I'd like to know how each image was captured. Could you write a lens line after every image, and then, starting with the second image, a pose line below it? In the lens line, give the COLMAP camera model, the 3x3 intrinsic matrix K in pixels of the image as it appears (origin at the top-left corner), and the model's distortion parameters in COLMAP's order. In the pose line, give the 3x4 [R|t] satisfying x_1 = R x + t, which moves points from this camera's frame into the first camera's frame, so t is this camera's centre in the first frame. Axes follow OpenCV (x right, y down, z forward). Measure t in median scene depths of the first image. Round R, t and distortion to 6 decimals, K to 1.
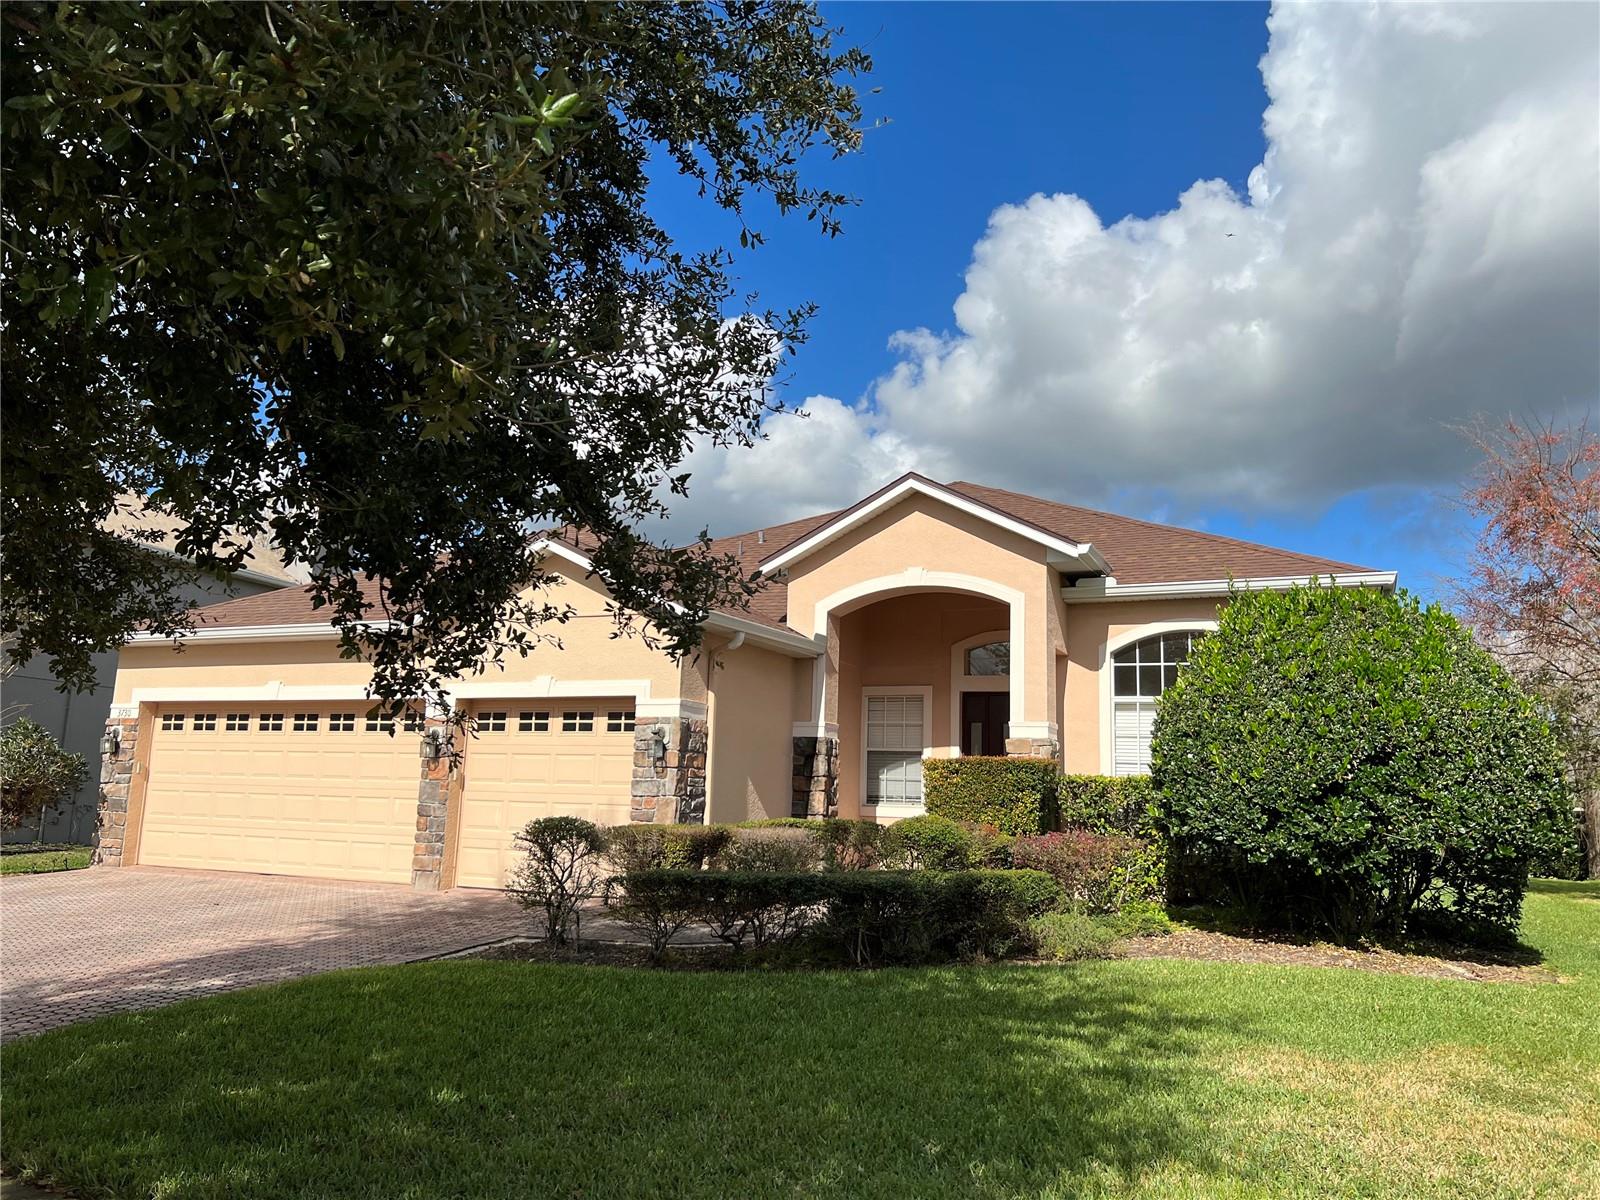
lens RADIAL K [[1192.1, 0, 797.5], [0, 1192.1, 598.5], [0, 0, 1]] dist [0.024583, -0.028714]
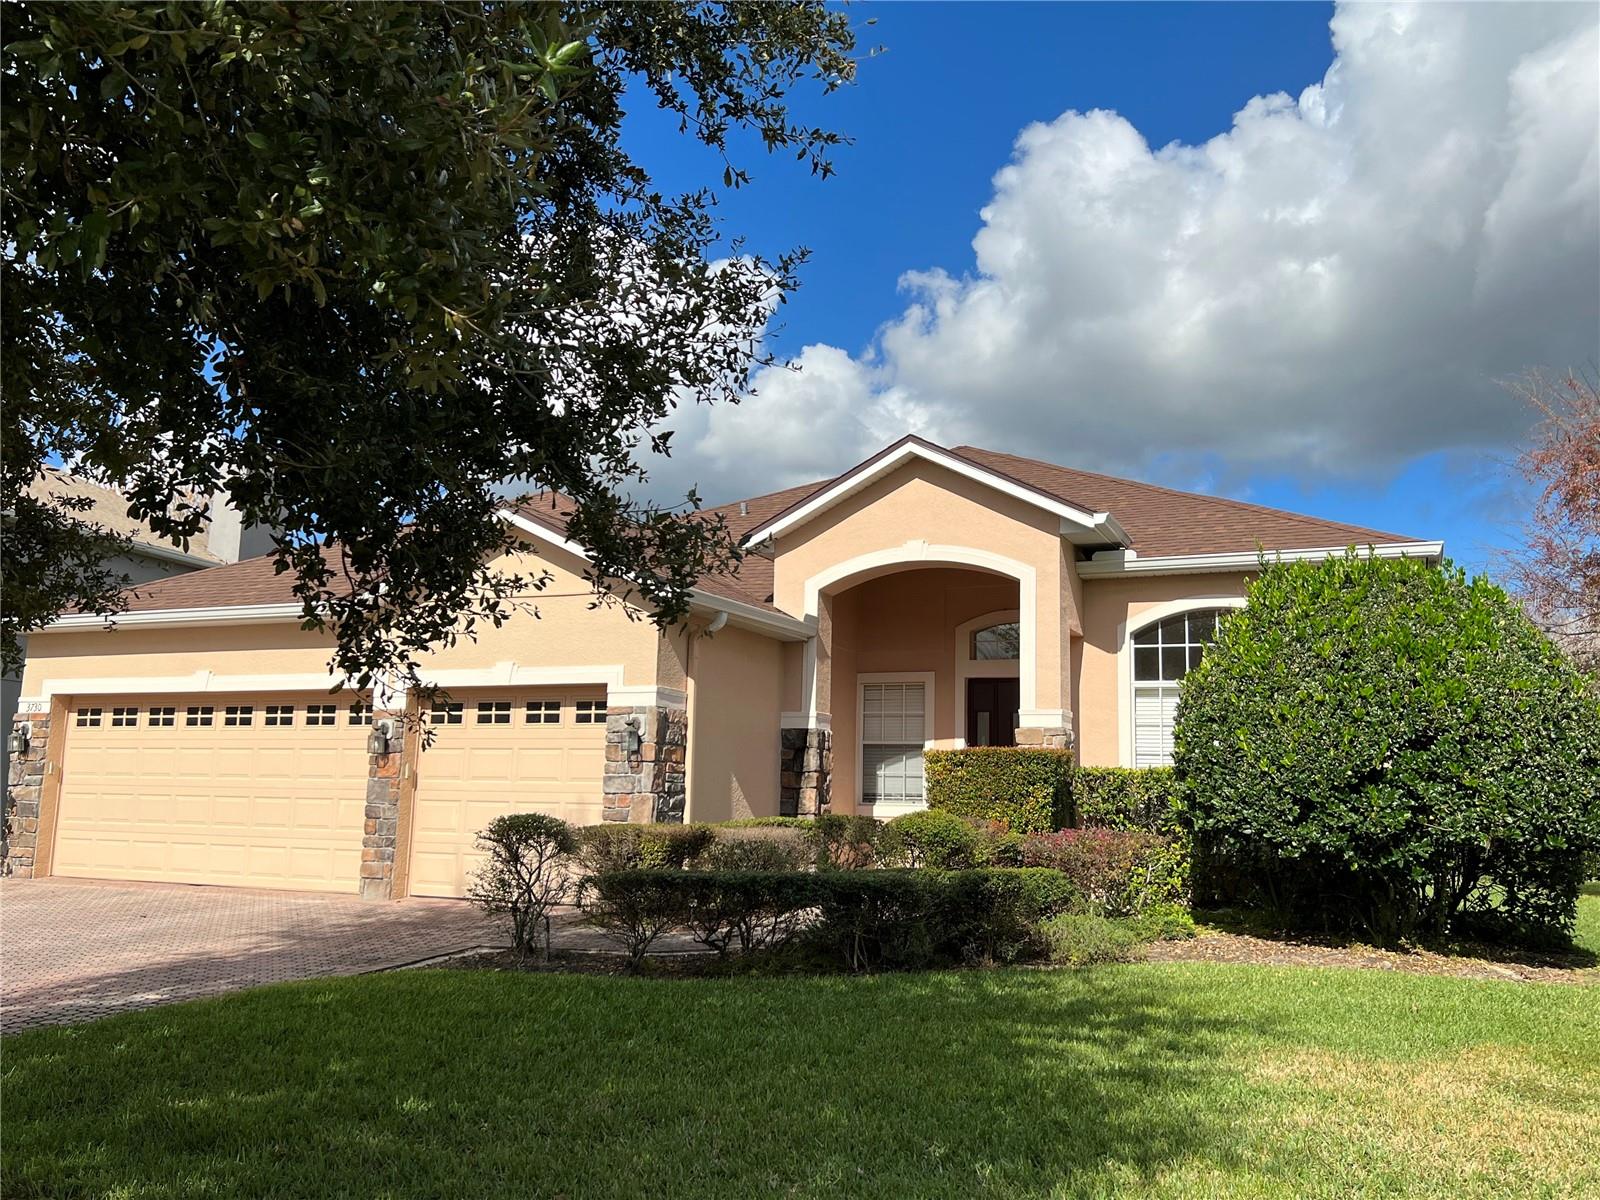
lens RADIAL K [[1345.5, 0, 805.3], [0, 1345.5, 596.1], [0, 0, 1]] dist [0.024768, -0.023996]
pose [[0.999838, -0.006097, 0.016961, -0.003139], [0.005914, 0.999924, 0.010846, 0.007567], [-0.017025, -0.010744, 0.999797, -0.031250]]
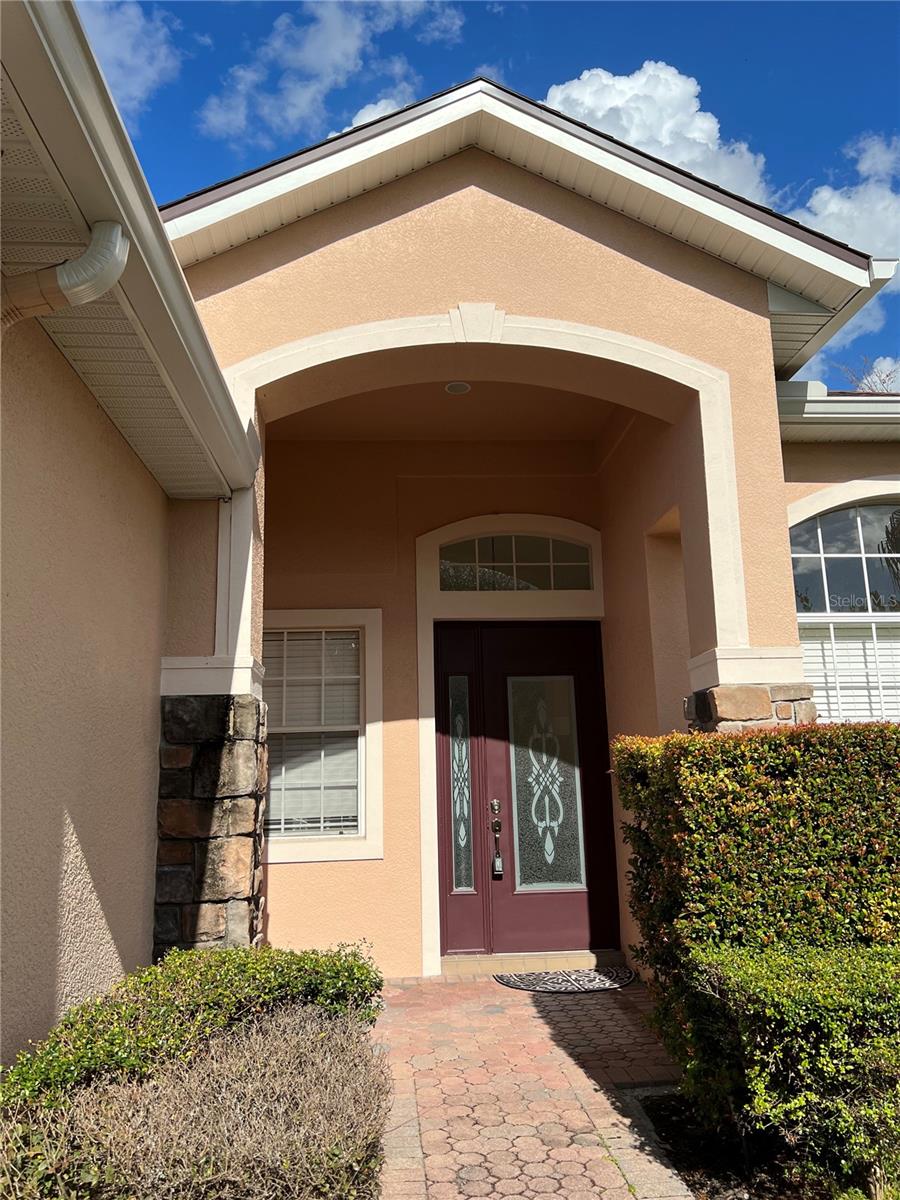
lens RADIAL K [[894.1, 0, 453.9], [0, 894.1, 604.3], [0, 0, 1]] dist [0.024583, -0.028714]
pose [[0.873927, 0.039847, 0.484422, -0.100800], [-0.027387, 0.999087, -0.032774, 0.152582], [-0.485286, 0.015375, 0.874220, 1.149243]]
